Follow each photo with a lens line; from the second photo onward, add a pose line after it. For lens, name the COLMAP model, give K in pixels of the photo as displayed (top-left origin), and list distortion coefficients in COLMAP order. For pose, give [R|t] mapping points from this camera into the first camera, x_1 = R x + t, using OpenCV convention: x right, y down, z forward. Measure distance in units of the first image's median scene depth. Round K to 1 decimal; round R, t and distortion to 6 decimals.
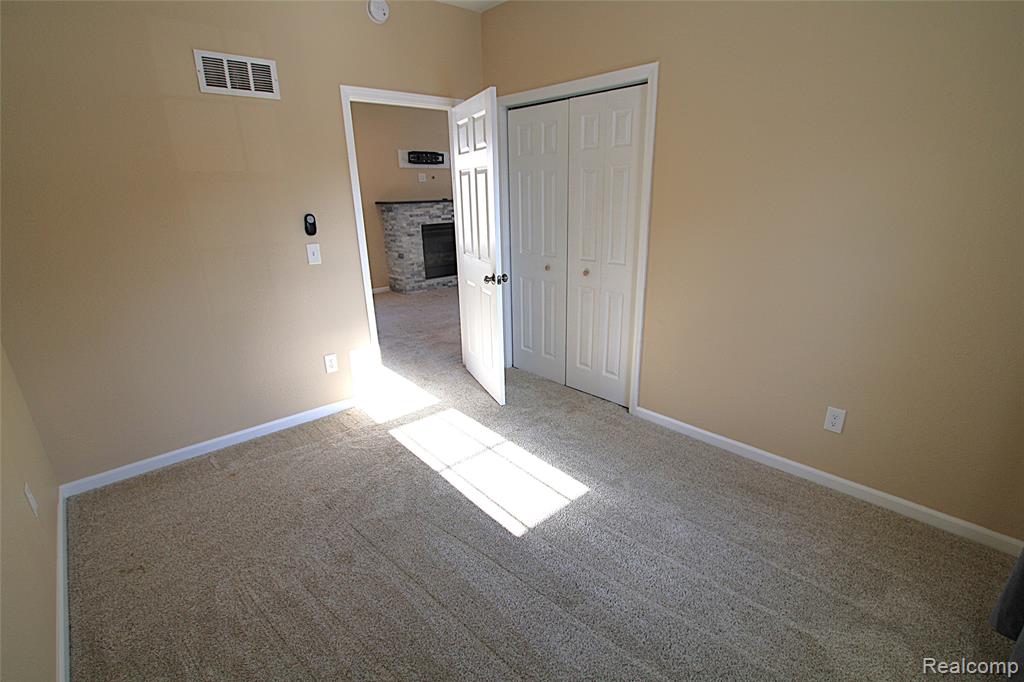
lens RADIAL K [[478.8, 0, 518.9], [0, 478.8, 359.9], [0, 0, 1]] dist [-0.032554, 0.003904]
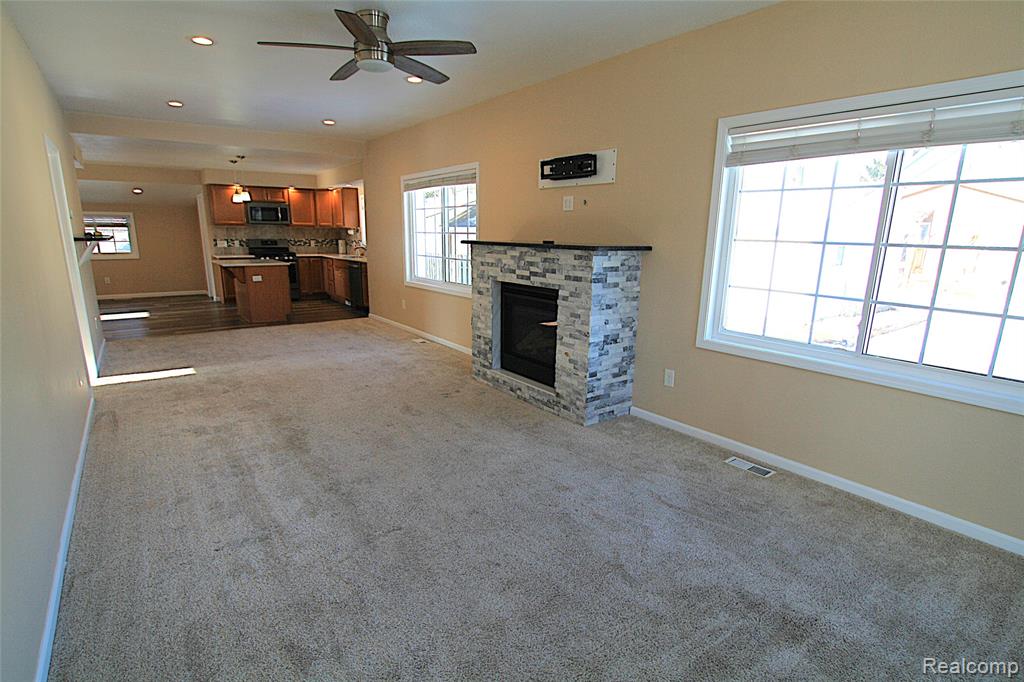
lens RADIAL K [[511.4, 0, 520.6], [0, 511.4, 360.7], [0, 0, 1]] dist [-0.030934, 0.001150]
pose [[-0.099274, 0.257433, -0.961183, 0.440086], [-0.347647, 0.896111, 0.275911, -0.380263], [0.932355, 0.361543, 0.000535, 1.061841]]
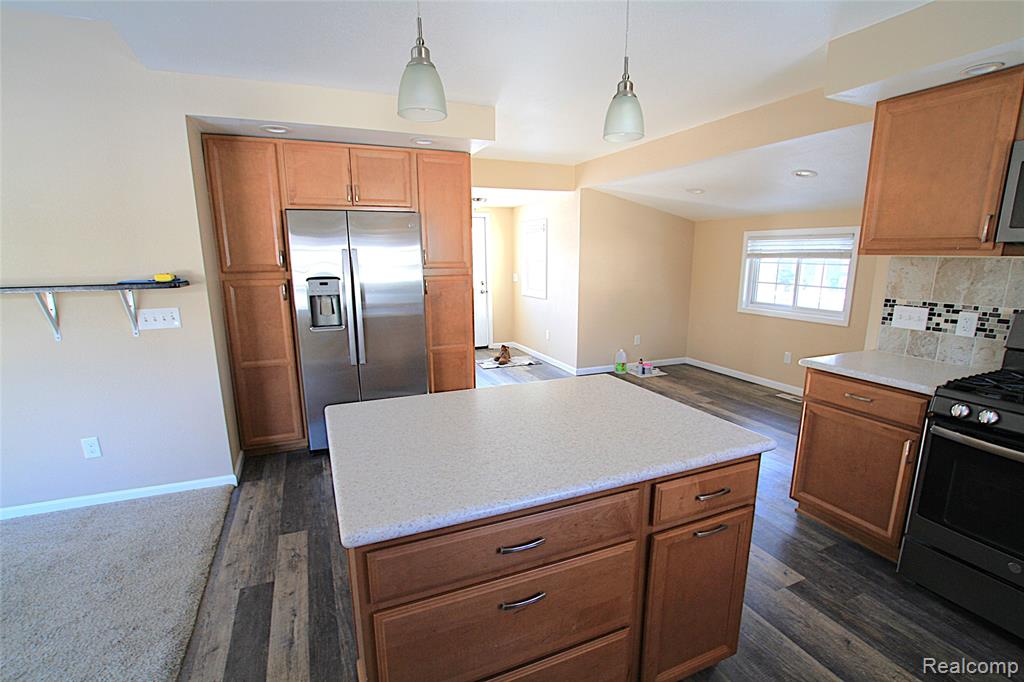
lens RADIAL K [[478.8, 0, 518.9], [0, 478.8, 359.9], [0, 0, 1]] dist [-0.032554, 0.003904]
pose [[-0.945956, -0.050895, 0.320276, -0.756467], [0.125409, 0.853361, 0.506012, -0.188780], [-0.299064, 0.518831, -0.800859, 0.567230]]
